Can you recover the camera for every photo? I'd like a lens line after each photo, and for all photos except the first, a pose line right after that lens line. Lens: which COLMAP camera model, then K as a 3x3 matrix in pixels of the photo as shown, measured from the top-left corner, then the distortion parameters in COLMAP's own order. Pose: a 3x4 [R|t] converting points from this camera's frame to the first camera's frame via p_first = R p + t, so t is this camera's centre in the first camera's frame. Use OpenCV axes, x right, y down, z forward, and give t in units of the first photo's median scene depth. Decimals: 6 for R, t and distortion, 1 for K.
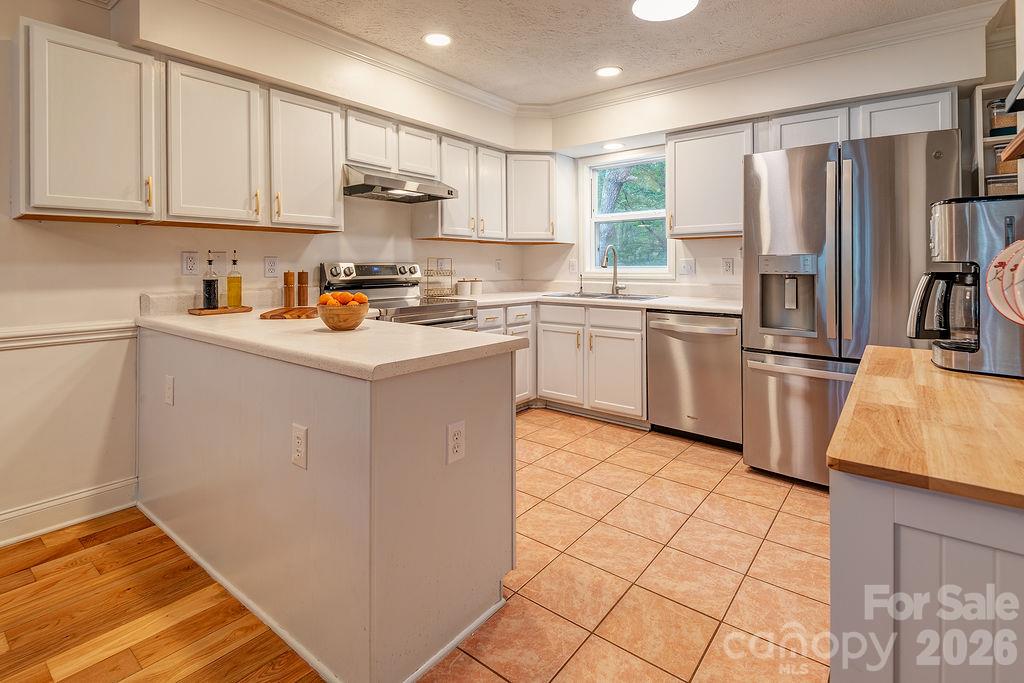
lens RADIAL K [[490.0, 0, 510.9], [0, 490.0, 264.9], [0, 0, 1]] dist [-0.002023, -0.000494]
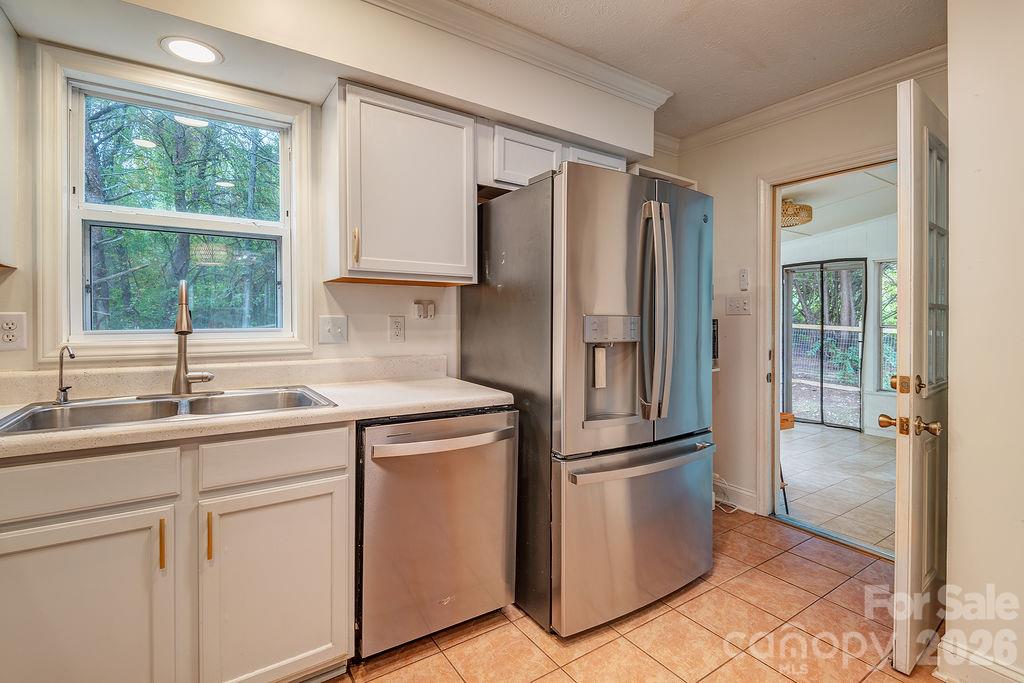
lens RADIAL K [[486.6, 0, 511.5], [0, 486.6, 310.1], [0, 0, 1]] dist [-0.013091, -0.000327]
pose [[0.304572, 0.014519, 0.952379, -0.139738], [-0.007526, 0.999889, -0.012836, -0.015215], [-0.952459, -0.003258, 0.304648, 0.772775]]
